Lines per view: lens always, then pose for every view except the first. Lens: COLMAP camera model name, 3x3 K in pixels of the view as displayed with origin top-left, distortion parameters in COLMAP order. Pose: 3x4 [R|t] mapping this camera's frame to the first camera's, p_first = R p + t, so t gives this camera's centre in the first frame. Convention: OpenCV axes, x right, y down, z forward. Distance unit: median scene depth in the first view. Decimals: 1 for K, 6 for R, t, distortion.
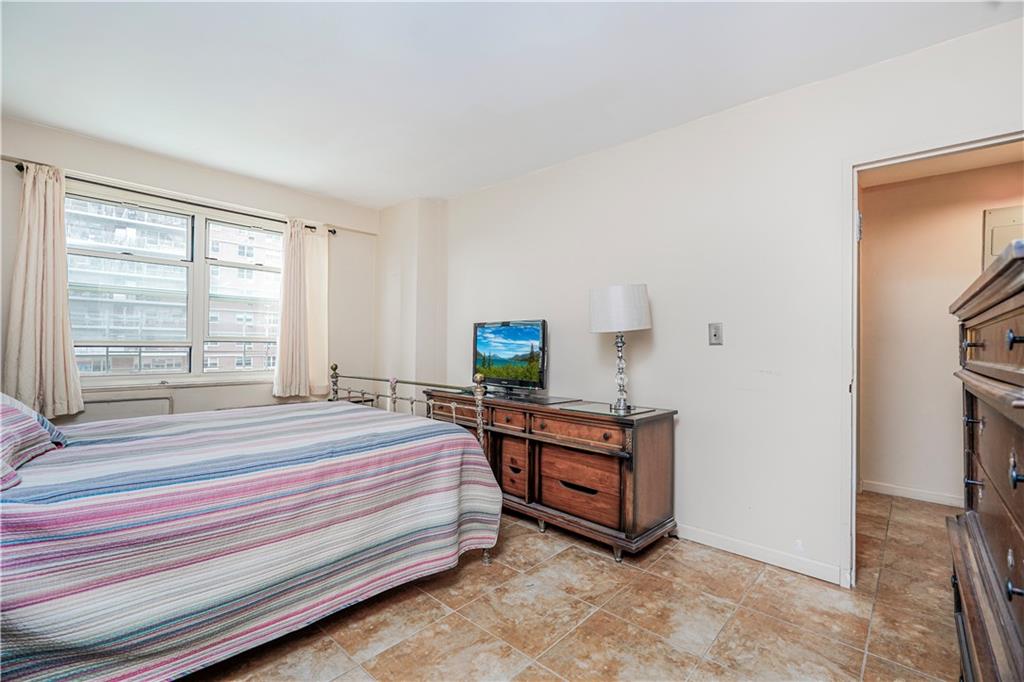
lens RADIAL K [[448.9, 0, 513.4], [0, 448.9, 341.3], [0, 0, 1]] dist [-0.009841, 0.000459]
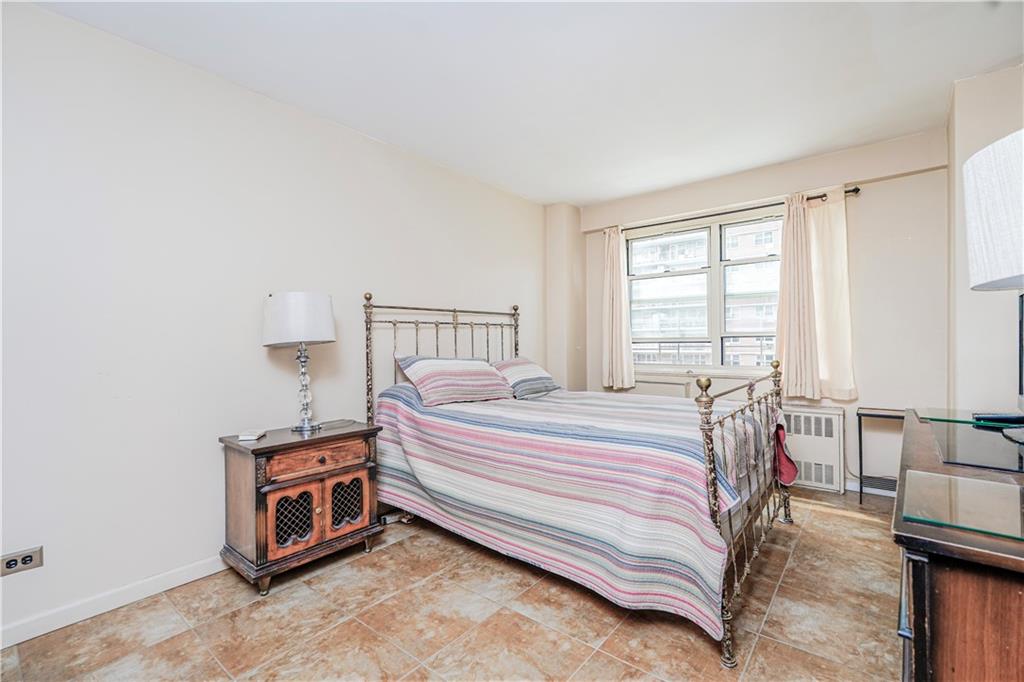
lens RADIAL K [[448.9, 0, 513.4], [0, 448.9, 343.3], [0, 0, 1]] dist [-0.009841, 0.000459]
pose [[0.063480, -0.007338, -0.997956, 0.612097], [0.020339, 0.999775, -0.006057, 0.019453], [0.997776, -0.019913, 0.063615, 0.684775]]
